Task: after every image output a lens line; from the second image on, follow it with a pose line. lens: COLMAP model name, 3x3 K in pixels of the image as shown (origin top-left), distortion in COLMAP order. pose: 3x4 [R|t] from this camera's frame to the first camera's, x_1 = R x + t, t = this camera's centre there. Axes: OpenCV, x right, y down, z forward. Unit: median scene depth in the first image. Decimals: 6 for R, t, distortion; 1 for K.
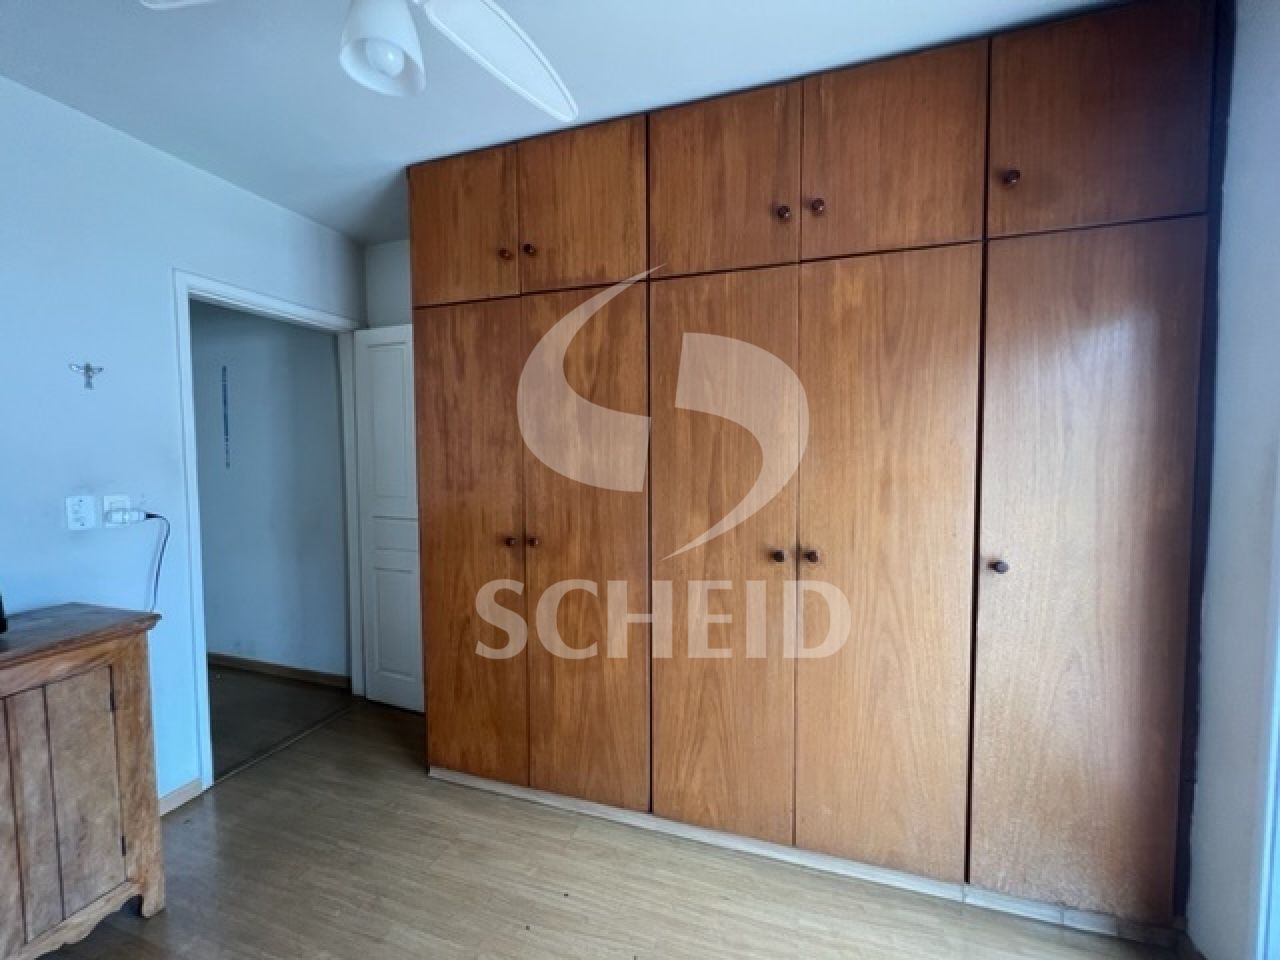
lens RADIAL K [[509.0, 0, 639.7], [0, 509.0, 482.7], [0, 0, 1]] dist [0.001318, 0.000269]
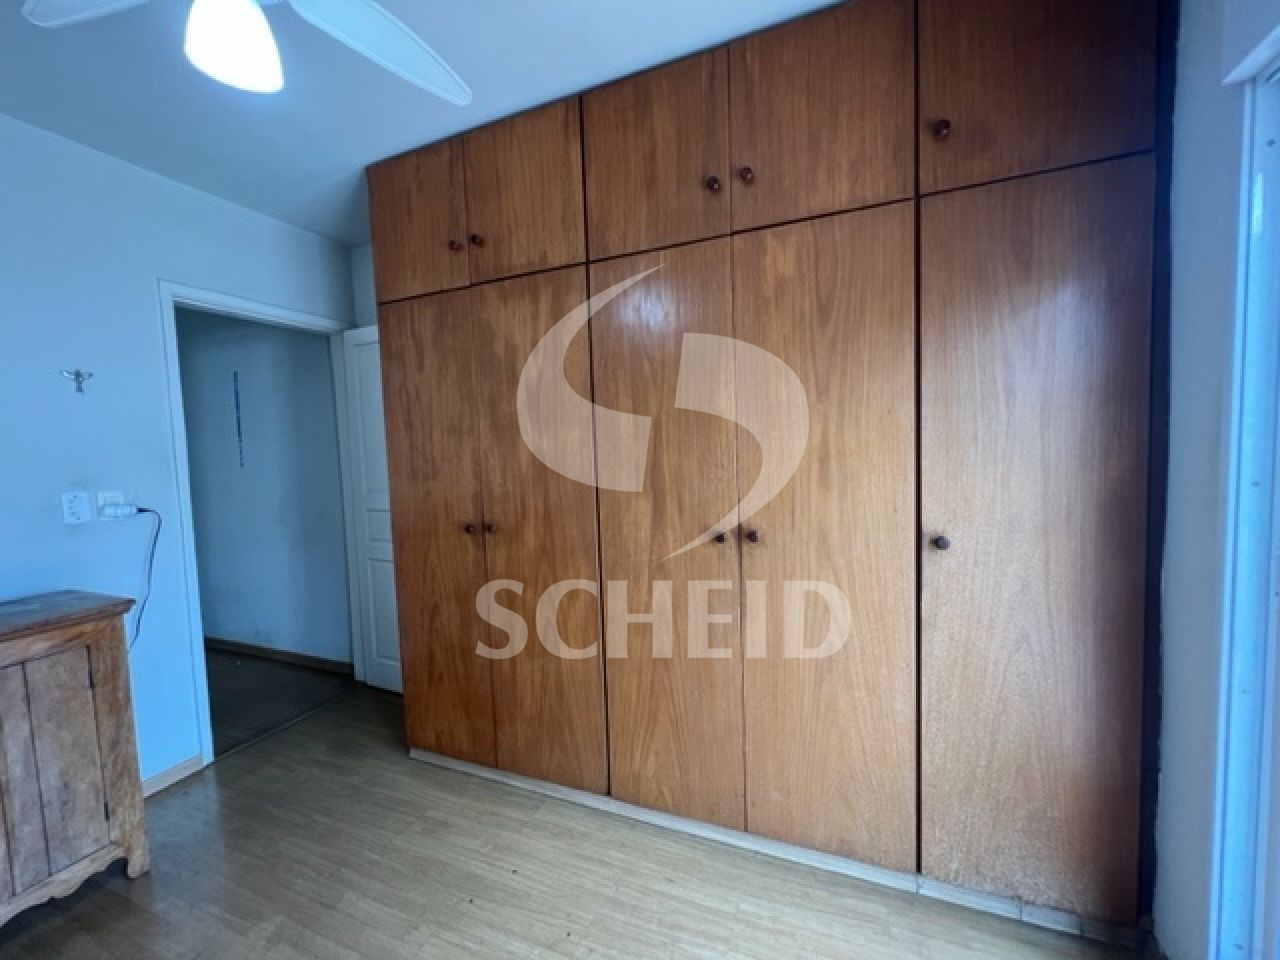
lens RADIAL K [[509.0, 0, 637.0], [0, 509.0, 482.5], [0, 0, 1]] dist [0.001318, 0.000269]
pose [[0.996677, -0.024149, -0.077788, 0.201343], [0.024920, 0.999649, 0.008958, 0.028135], [0.077545, -0.010867, 0.996930, 0.011338]]
